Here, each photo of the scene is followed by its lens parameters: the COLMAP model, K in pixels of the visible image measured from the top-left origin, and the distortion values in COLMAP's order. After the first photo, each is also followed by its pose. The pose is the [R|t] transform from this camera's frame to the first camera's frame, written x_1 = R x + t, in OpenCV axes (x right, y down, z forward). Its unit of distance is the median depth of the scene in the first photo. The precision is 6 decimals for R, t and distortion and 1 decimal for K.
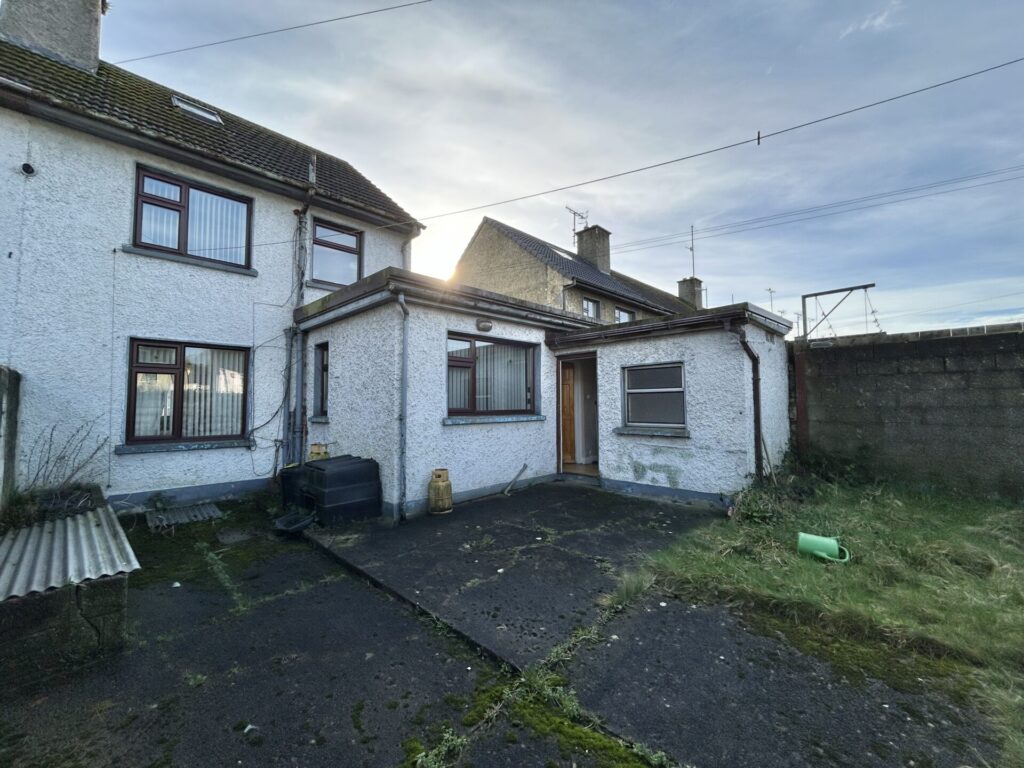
lens RADIAL K [[412.9, 0, 510.0], [0, 412.9, 384.2], [0, 0, 1]] dist [-0.000375, -0.000024]
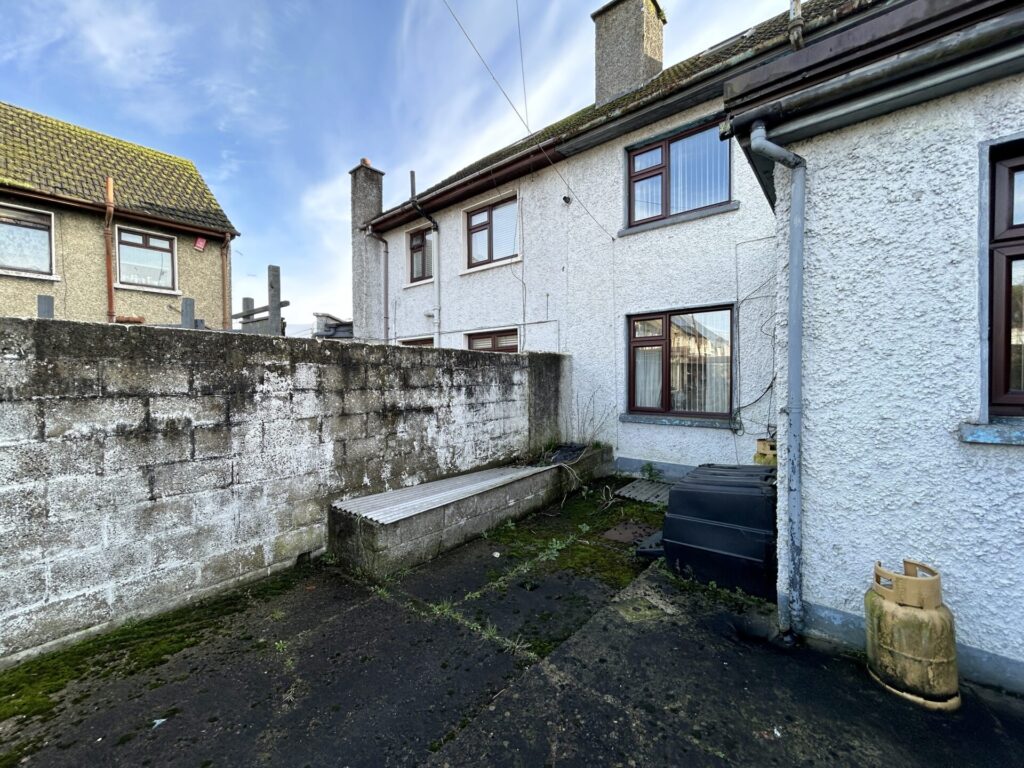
lens RADIAL K [[412.9, 0, 510.0], [0, 412.9, 384.2], [0, 0, 1]] dist [-0.000375, -0.000024]
pose [[0.096975, 0.020267, -0.995080, 0.127403], [0.057858, 0.997987, 0.025965, 0.021275], [0.993604, -0.060091, 0.095607, 0.572854]]
